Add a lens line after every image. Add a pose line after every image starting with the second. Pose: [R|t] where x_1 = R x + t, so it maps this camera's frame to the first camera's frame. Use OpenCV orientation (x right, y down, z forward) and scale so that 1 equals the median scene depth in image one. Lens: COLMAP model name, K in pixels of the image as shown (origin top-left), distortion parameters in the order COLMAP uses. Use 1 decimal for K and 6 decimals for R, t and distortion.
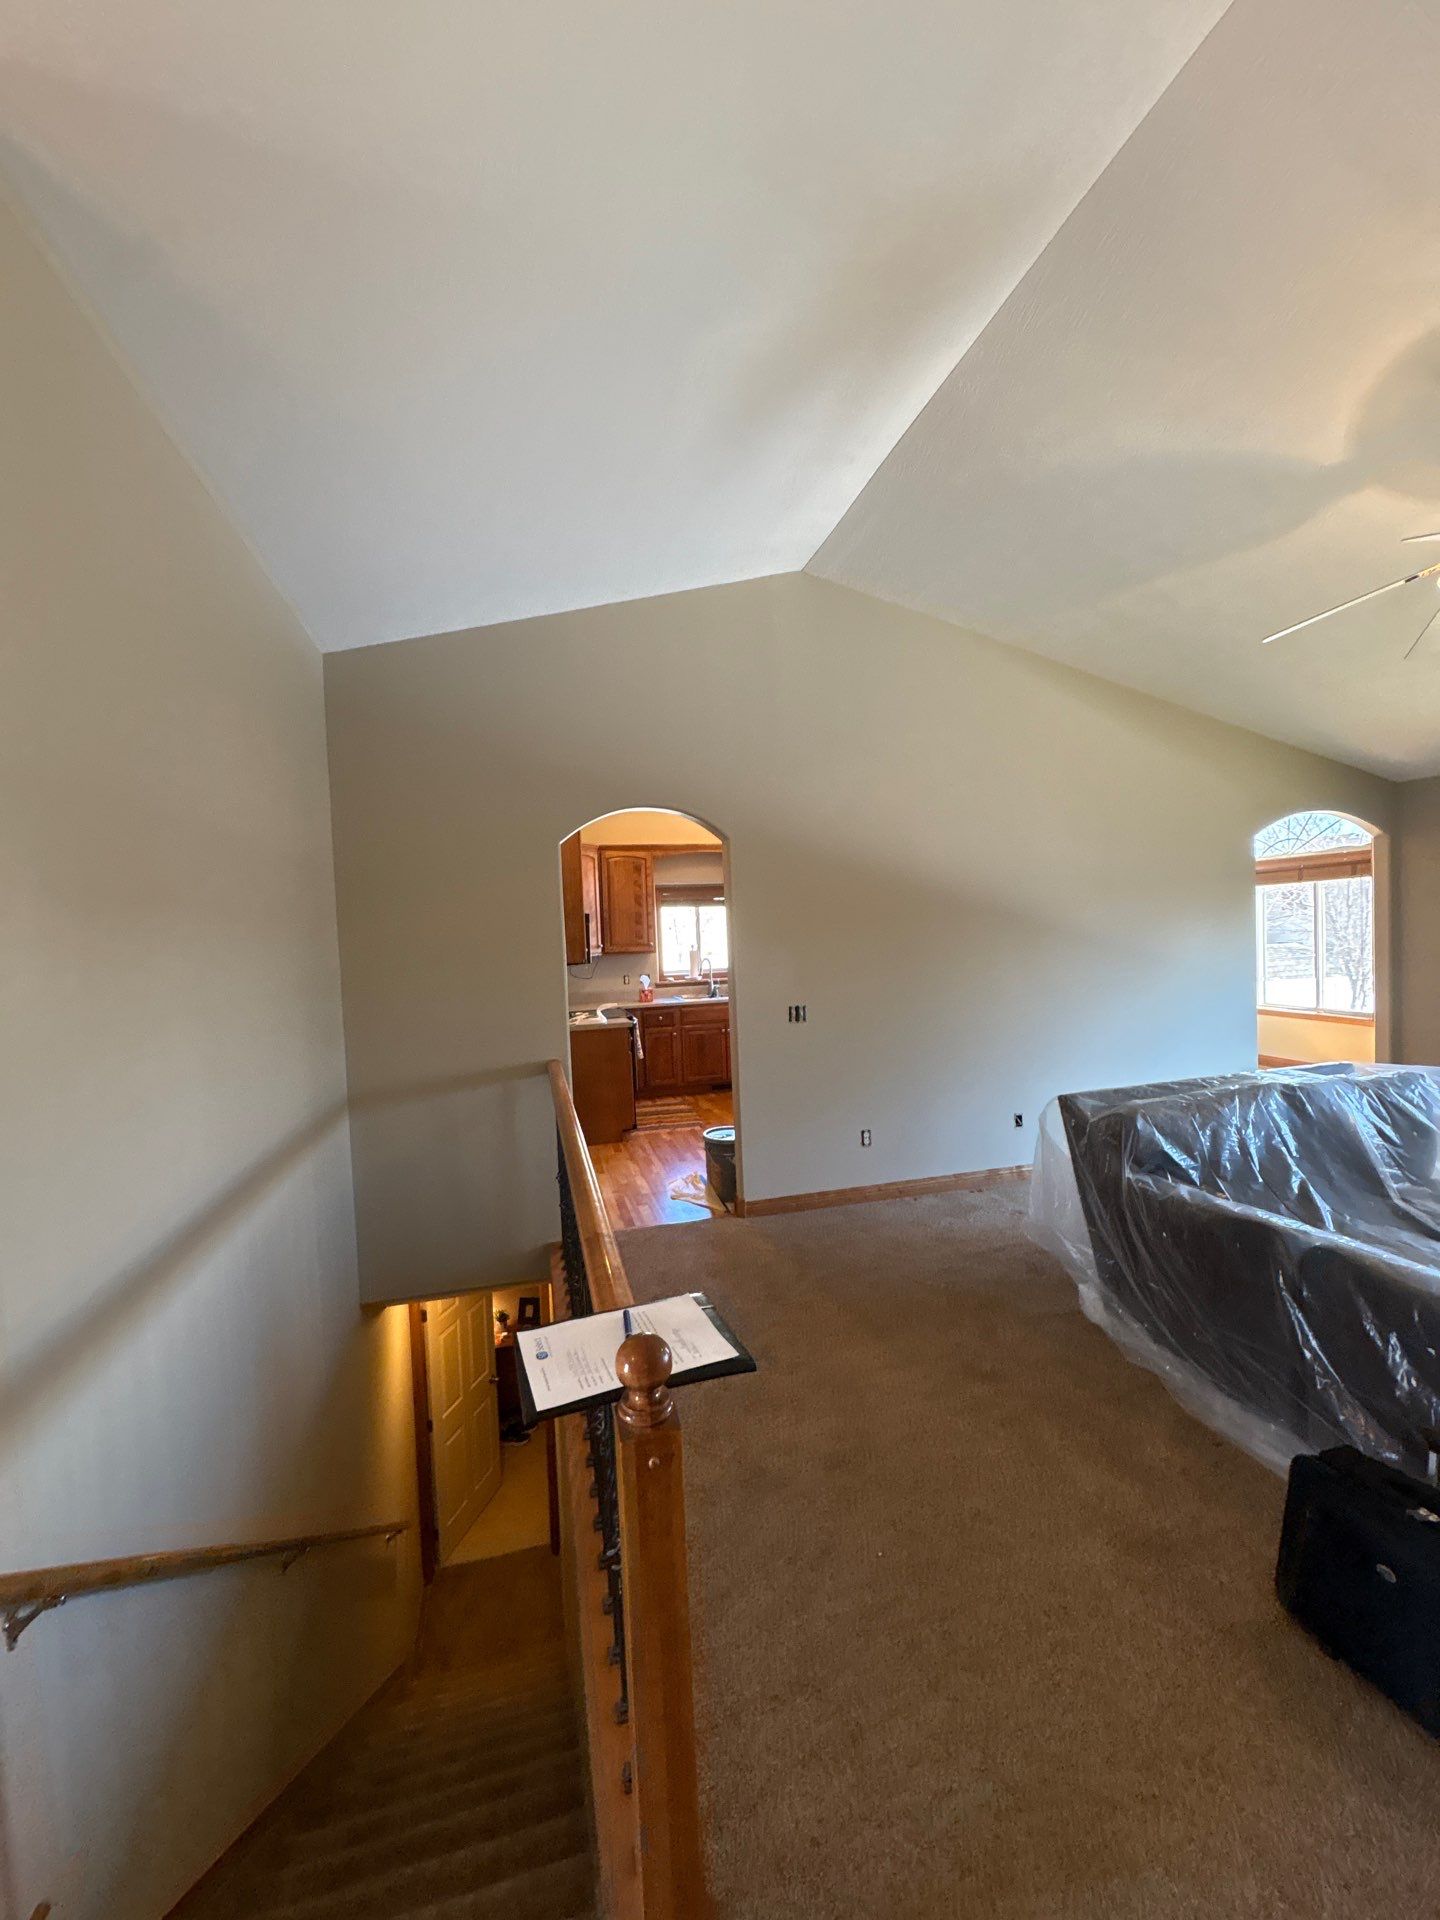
lens RADIAL K [[762.0, 0, 721.2], [0, 762.0, 957.8], [0, 0, 1]] dist [-0.000091, -0.000176]
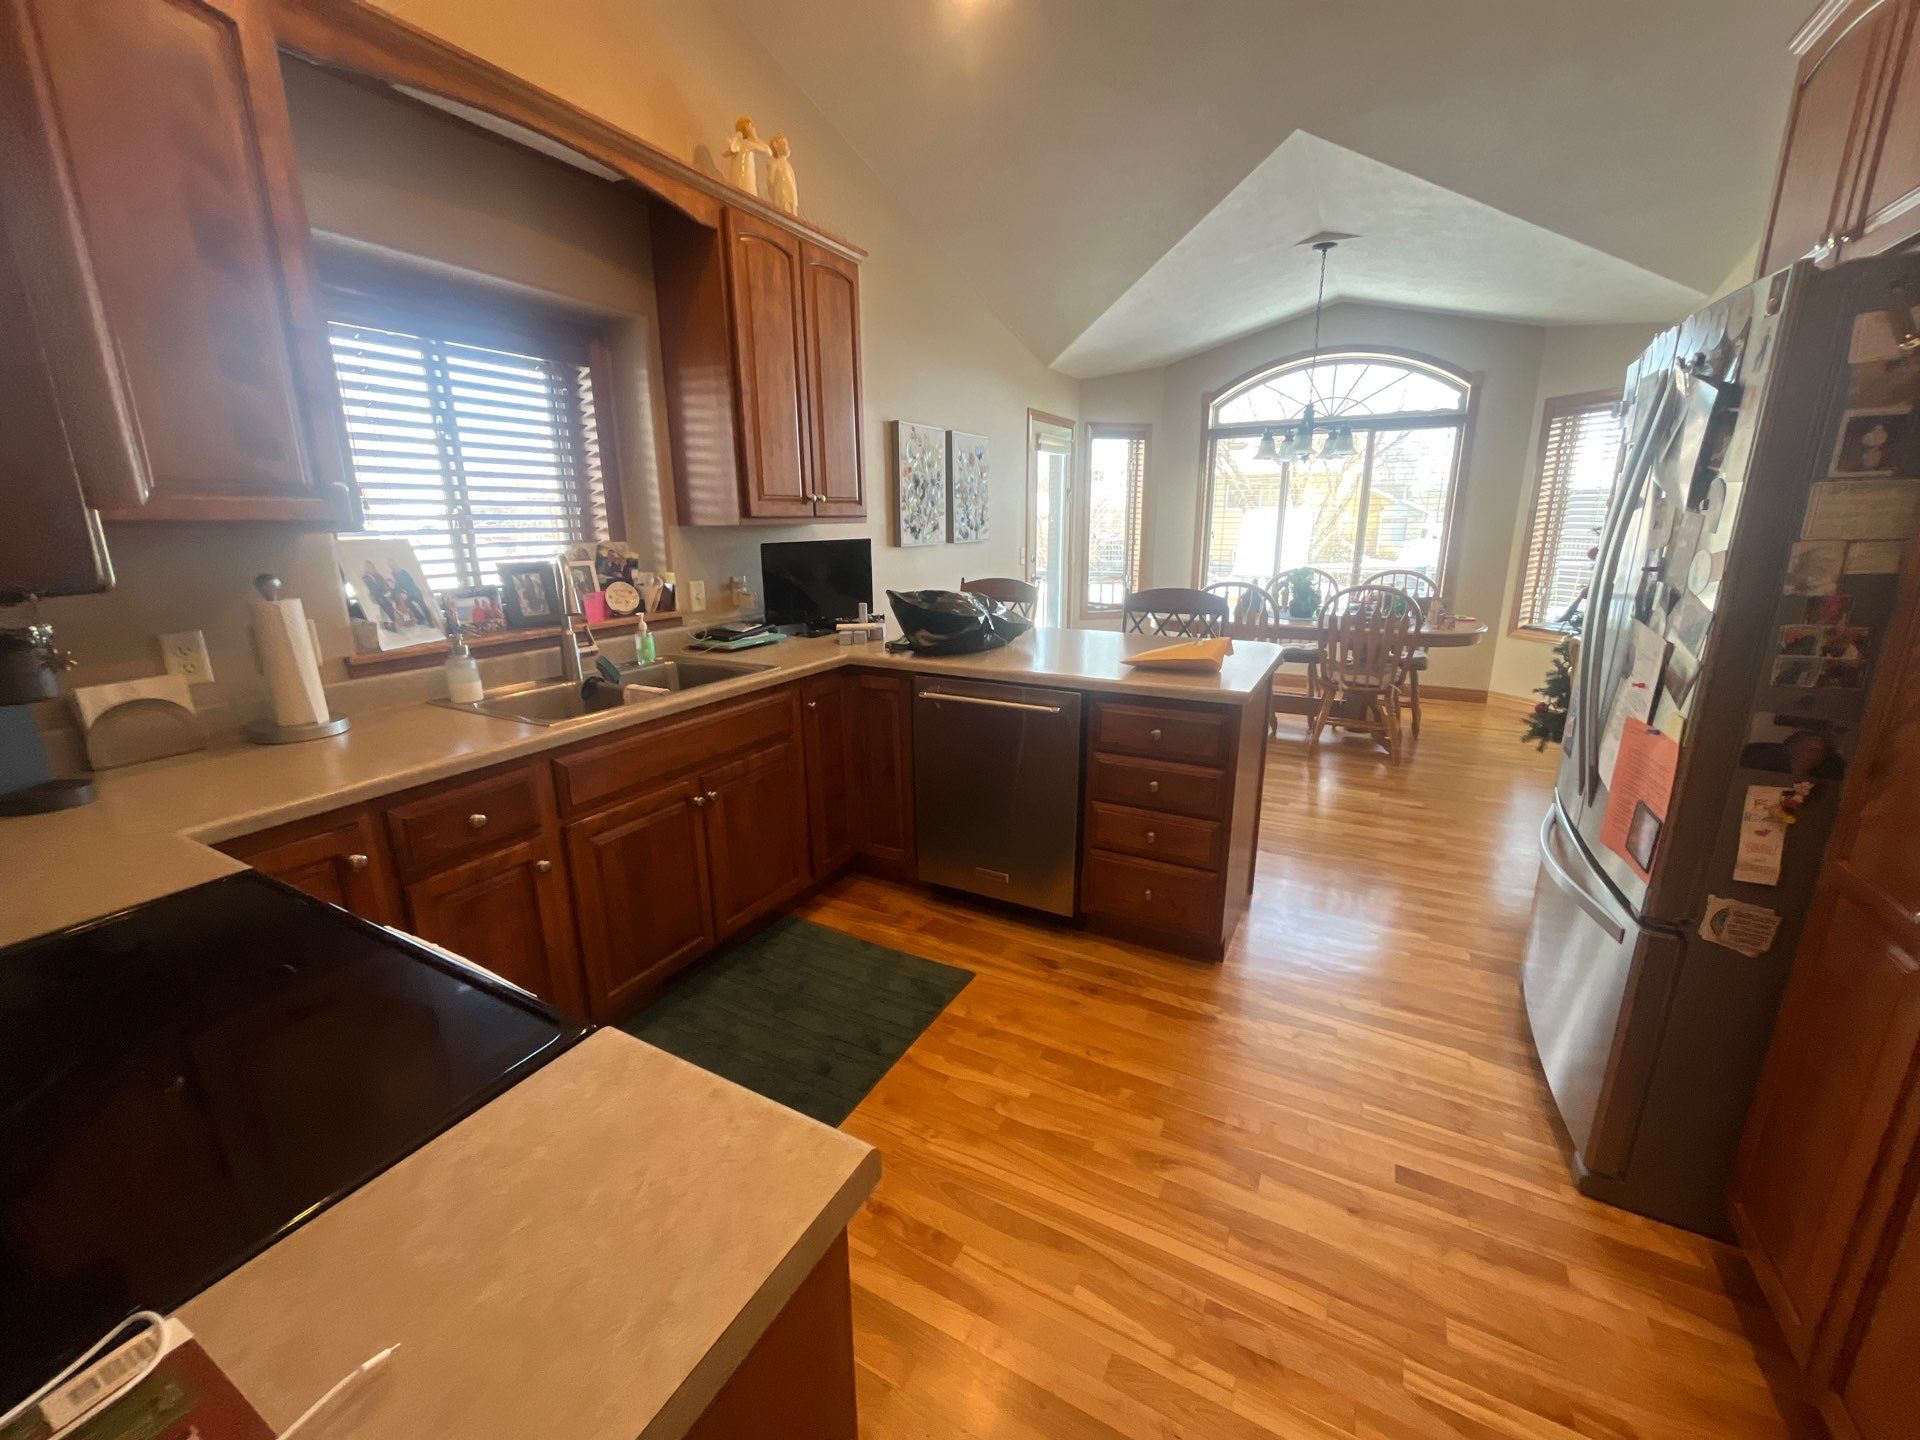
lens RADIAL K [[770.2, 0, 950.8], [0, 770.2, 712.6], [0, 0, 1]] dist [-0.003388, -0.000212]
pose [[0.692940, -0.145127, 0.706238, -0.138223], [0.005254, 0.980523, 0.196335, 0.003028], [-0.720976, -0.132338, 0.680206, 0.733188]]
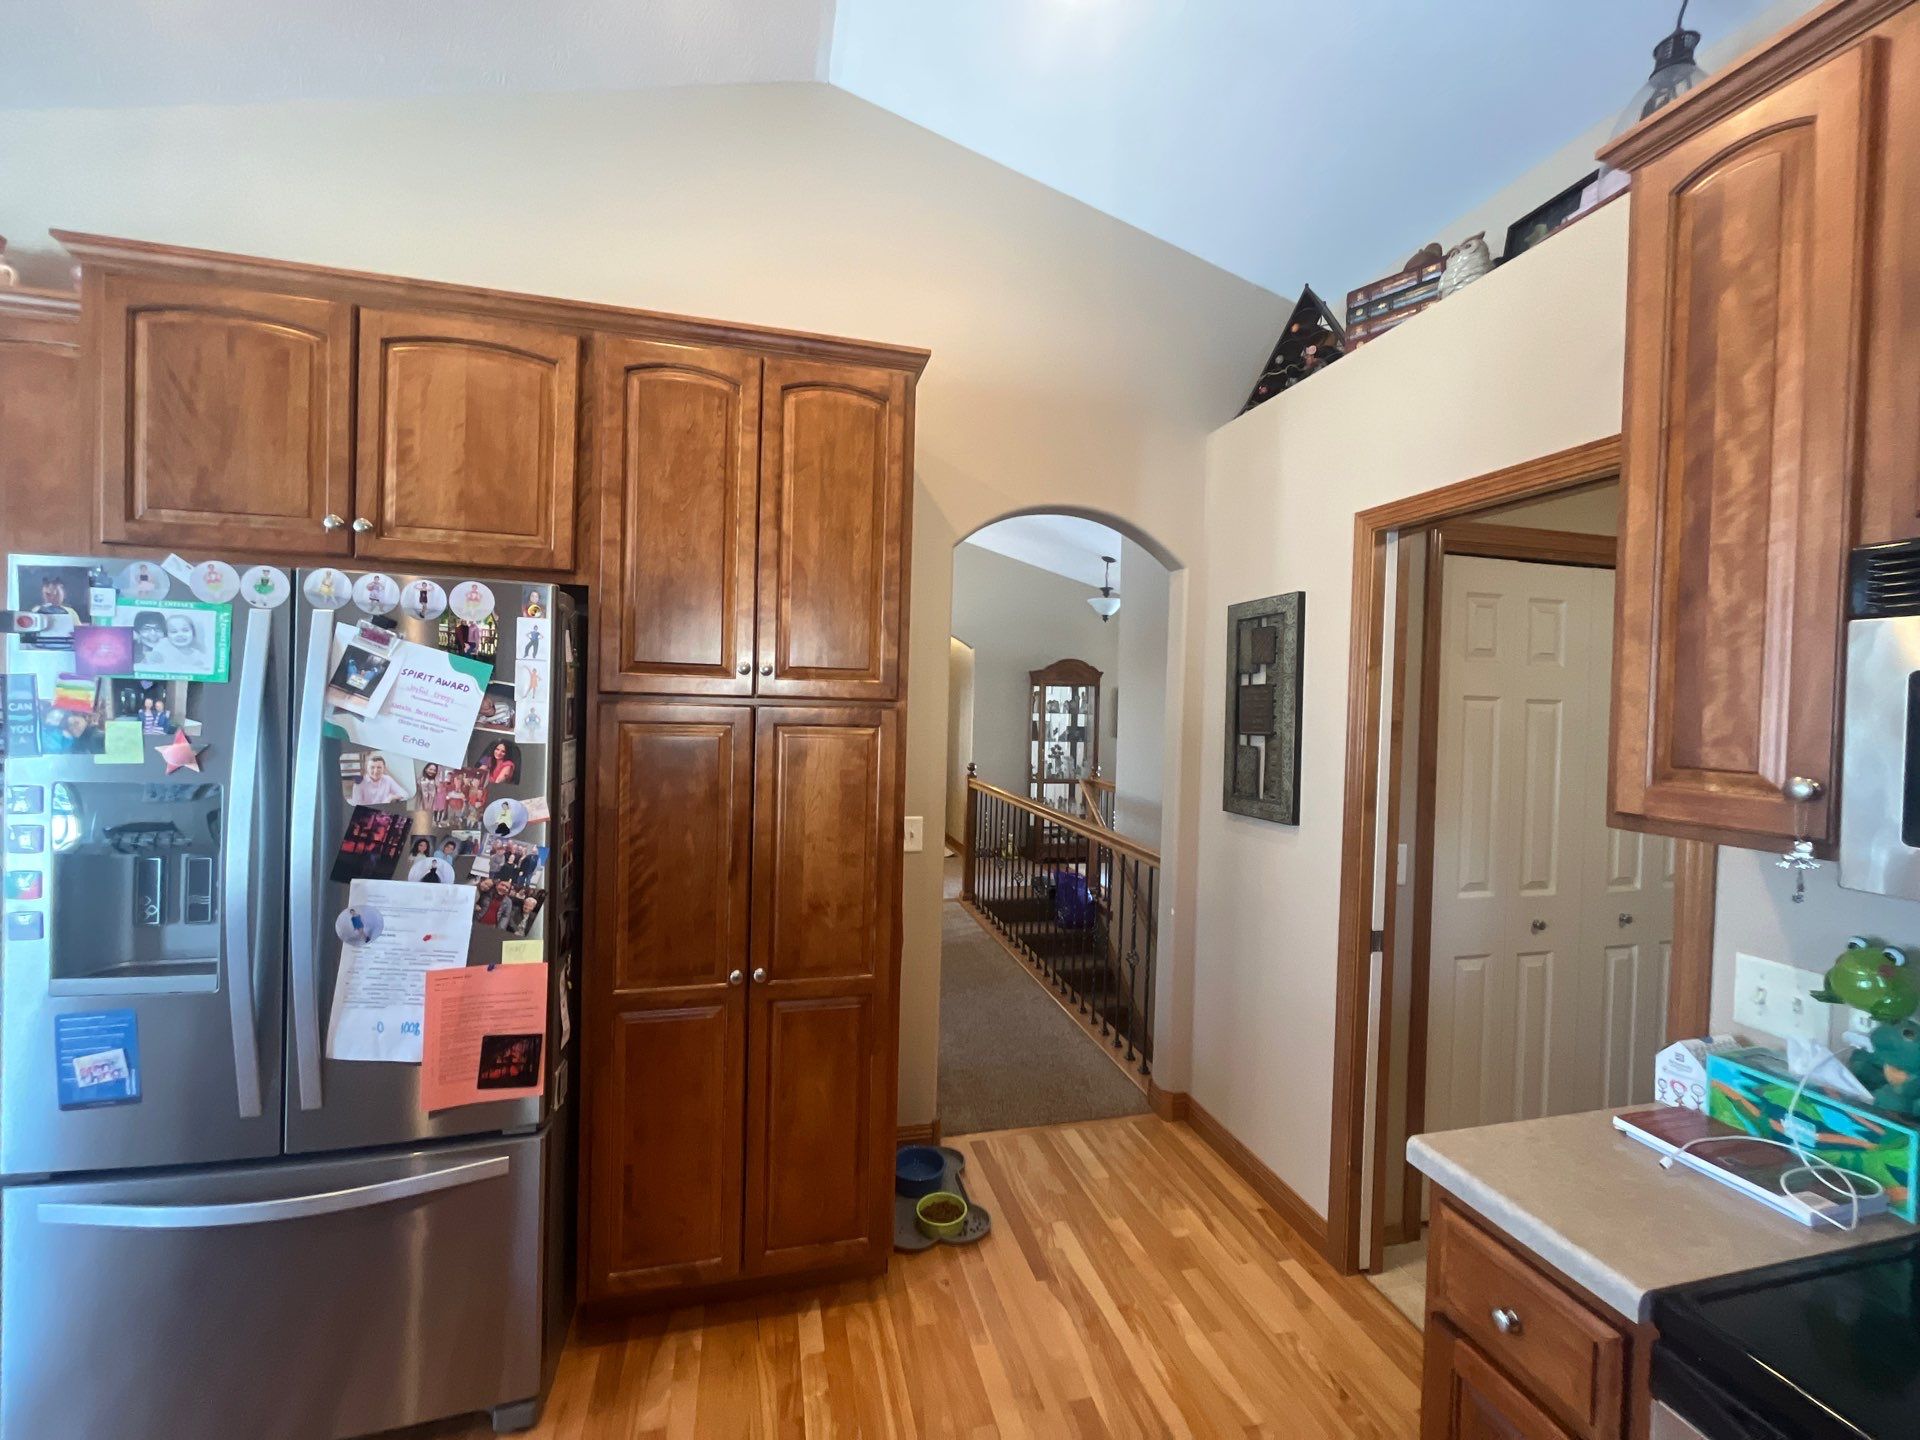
lens RADIAL K [[770.2, 0, 950.8], [0, 770.2, 712.6], [0, 0, 1]] dist [-0.003388, -0.000212]
pose [[-0.999811, 0.012827, 0.014624, -0.000530], [0.013485, 0.998858, 0.045839, -0.030926], [-0.014019, 0.046027, -0.998842, 0.946868]]
